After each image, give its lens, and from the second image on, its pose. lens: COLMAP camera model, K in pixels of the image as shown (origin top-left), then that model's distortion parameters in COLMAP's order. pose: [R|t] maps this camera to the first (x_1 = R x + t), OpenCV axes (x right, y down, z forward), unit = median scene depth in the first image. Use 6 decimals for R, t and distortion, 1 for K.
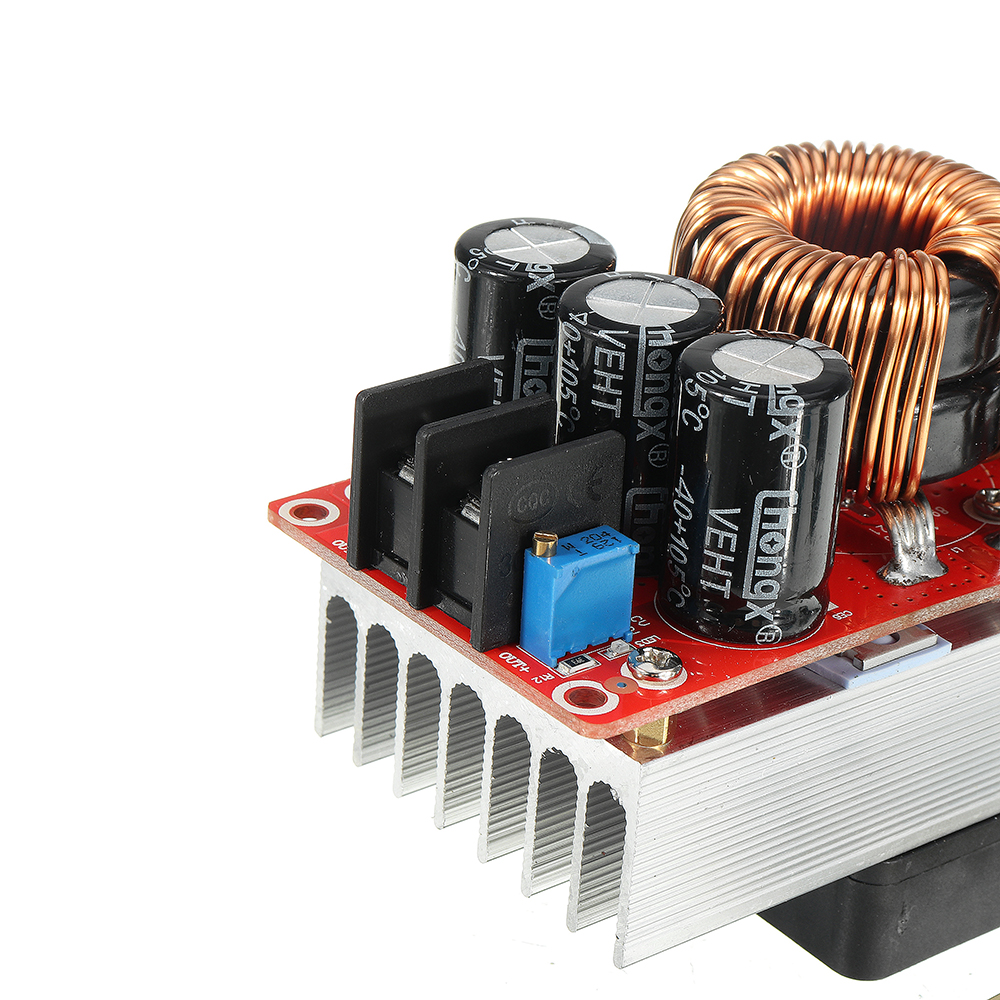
lens RADIAL K [[2922.5, 0, 500.0], [0, 2922.5, 500.0], [0, 0, 1]] dist [0.023679, -0.531790]
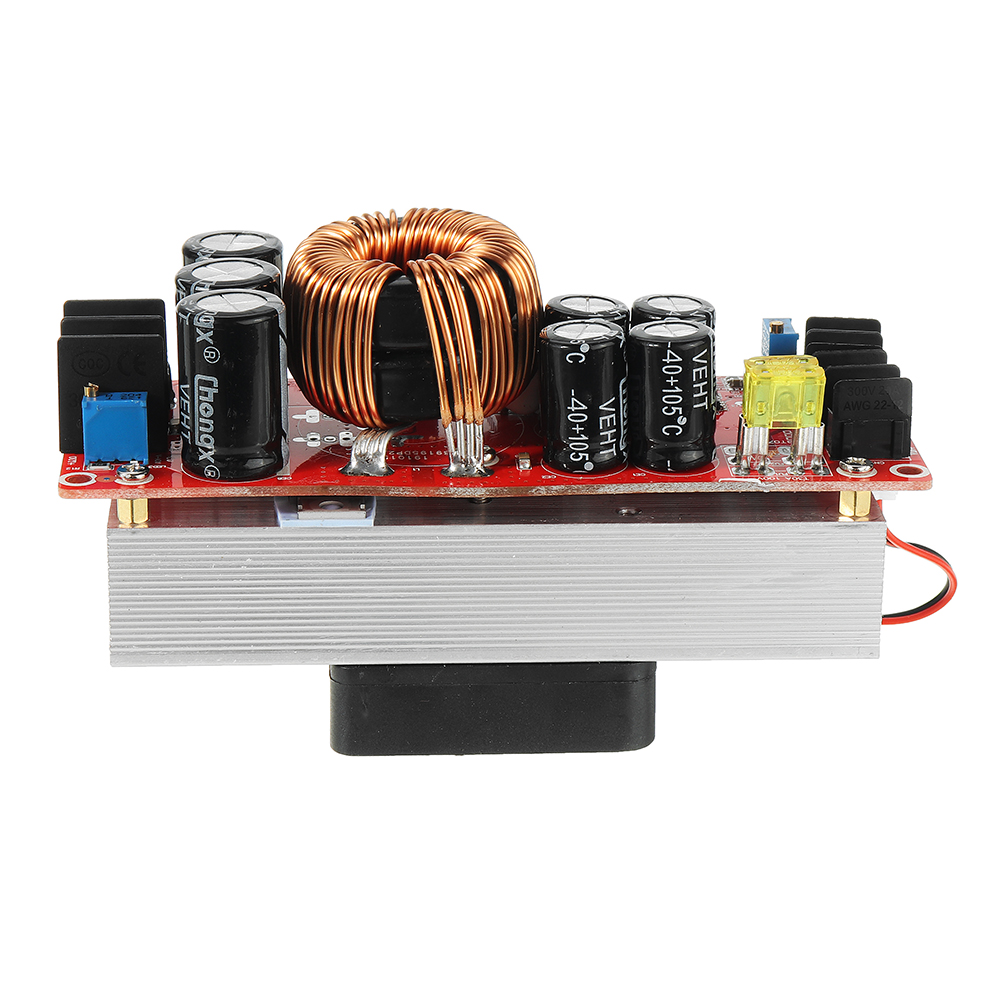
lens RADIAL K [[3160.2, 0, 500.0], [0, 3160.2, 500.0], [0, 0, 1]] dist [0.058259, 0.895425]
pose [[0.826500, 0.147070, -0.543385, 1.167747], [-0.215064, 0.974543, -0.063351, 0.136971], [0.520235, 0.169223, 0.837090, -0.370229]]
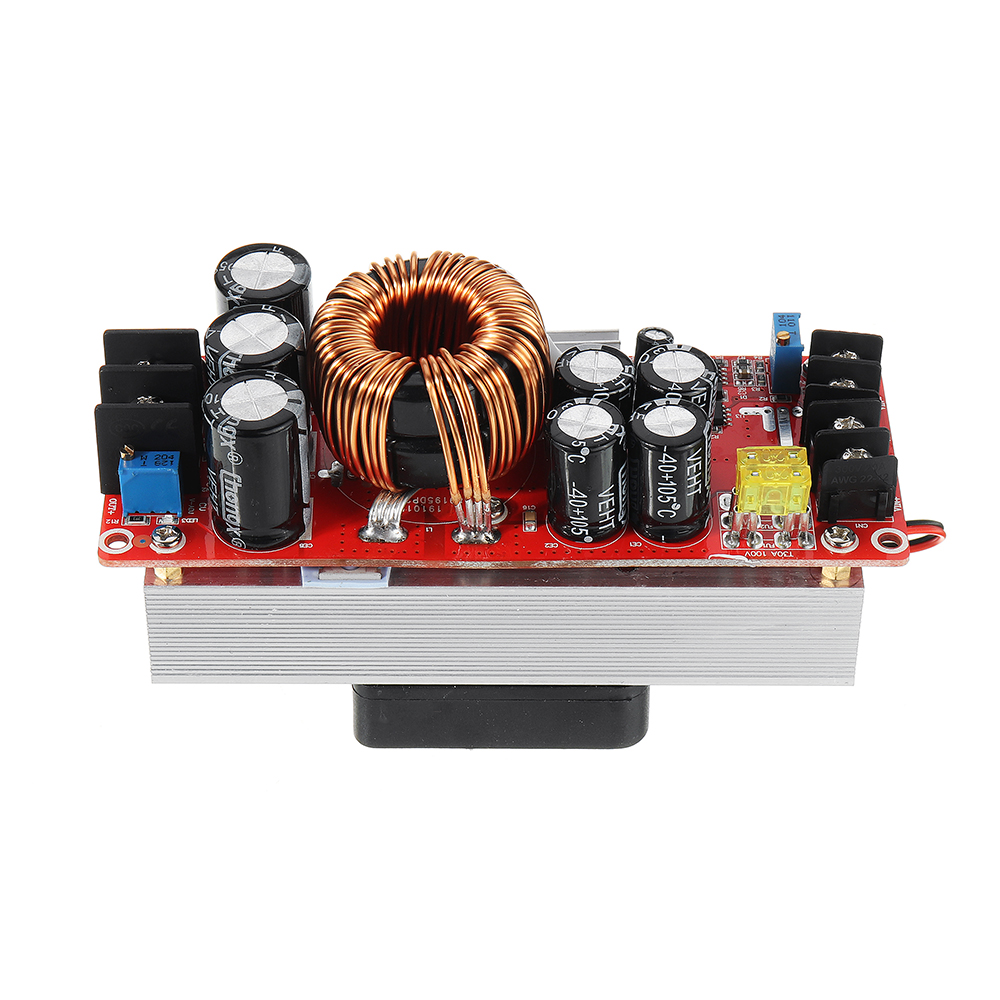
lens RADIAL K [[3160.2, 0, 500.0], [0, 3160.2, 500.0], [0, 0, 1]] dist [0.058259, 0.895425]
pose [[0.793793, 0.364240, -0.487053, 1.120645], [-0.231759, 0.921562, 0.311468, -0.598642], [0.562299, -0.134362, 0.815945, -0.444351]]
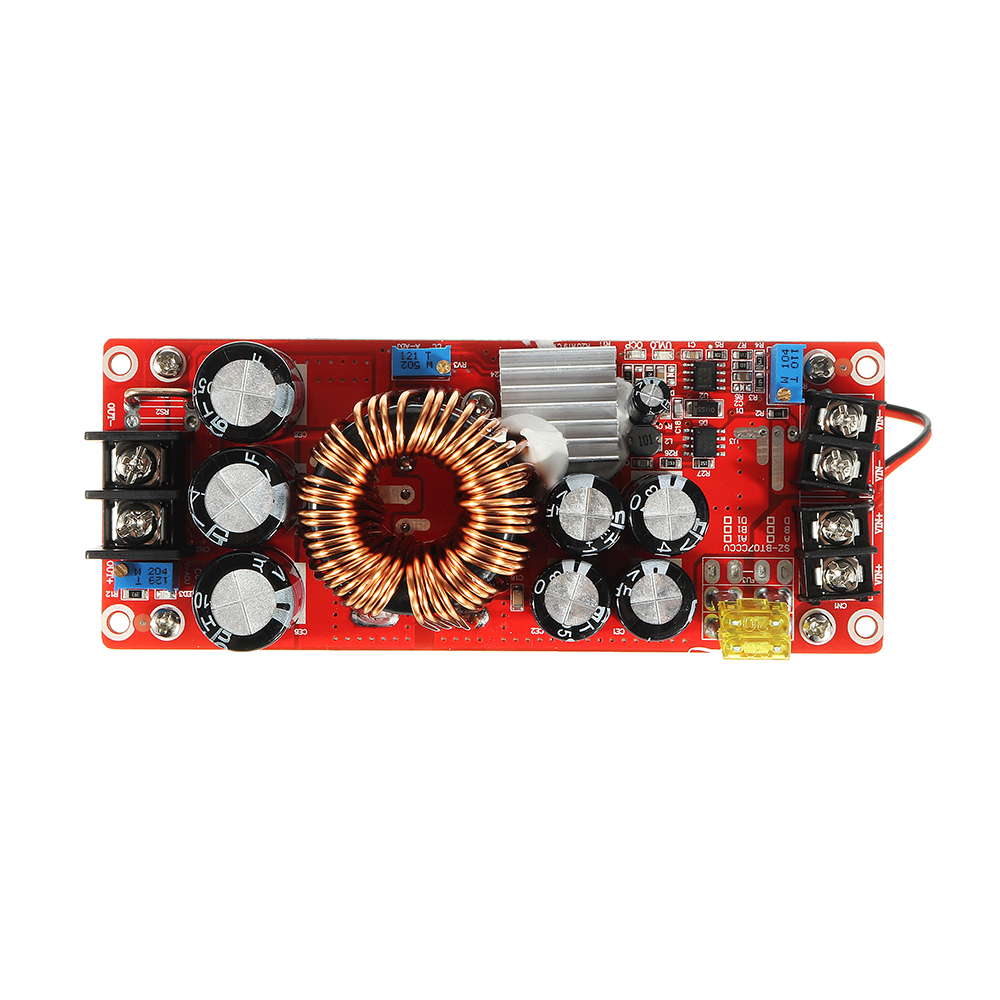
lens RADIAL K [[2925.1, 0, 477.5], [0, 2925.1, 499.2], [0, 0, 1]] dist [0.065972, 0.123137]
pose [[0.783414, 0.618604, -0.059926, 0.263556], [-0.227685, 0.375383, 0.898469, -1.641643], [0.578292, -0.690229, 0.434927, 0.358025]]
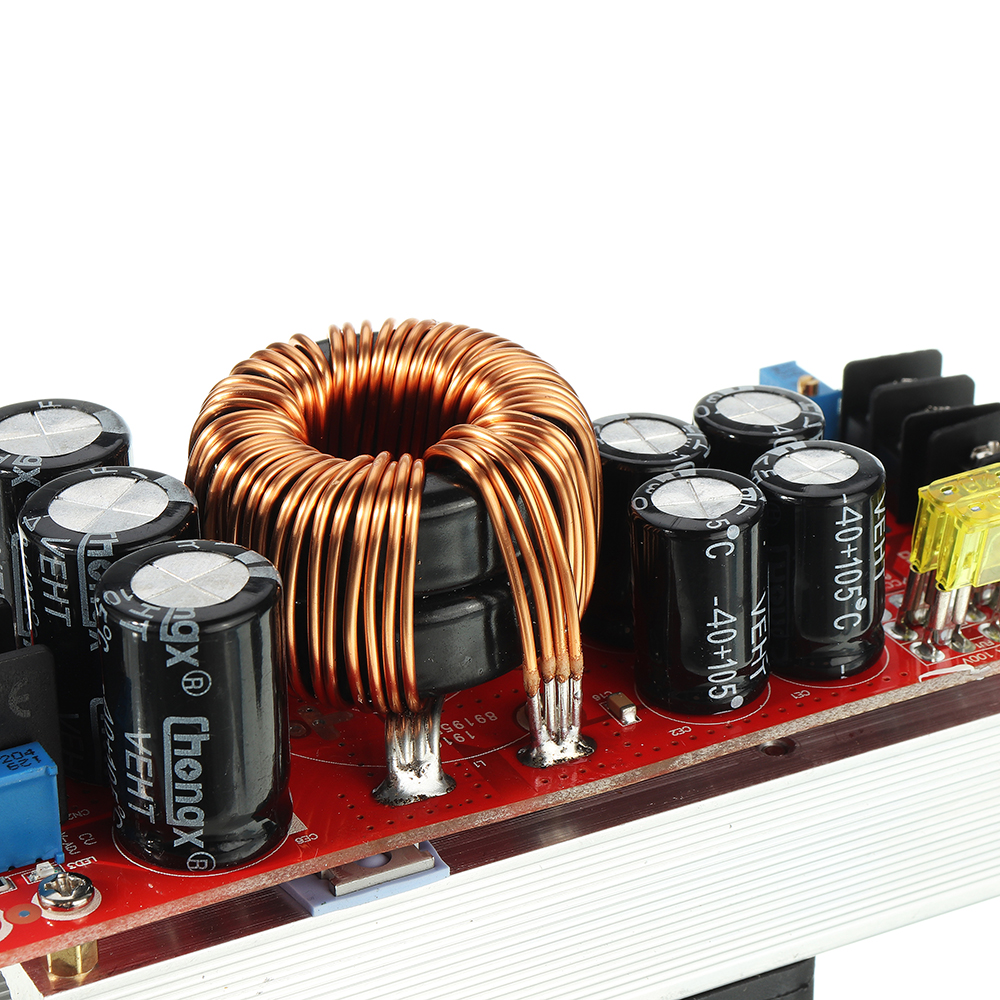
lens RADIAL K [[3257.9, 0, 500.0], [0, 3257.9, 500.0], [0, 0, 1]] dist [-0.065787, 3.279996]
pose [[0.984819, 0.021794, -0.172213, 0.368134], [-0.019785, 0.999715, 0.013375, -0.088062], [0.172456, -0.009765, 0.984969, -0.030503]]
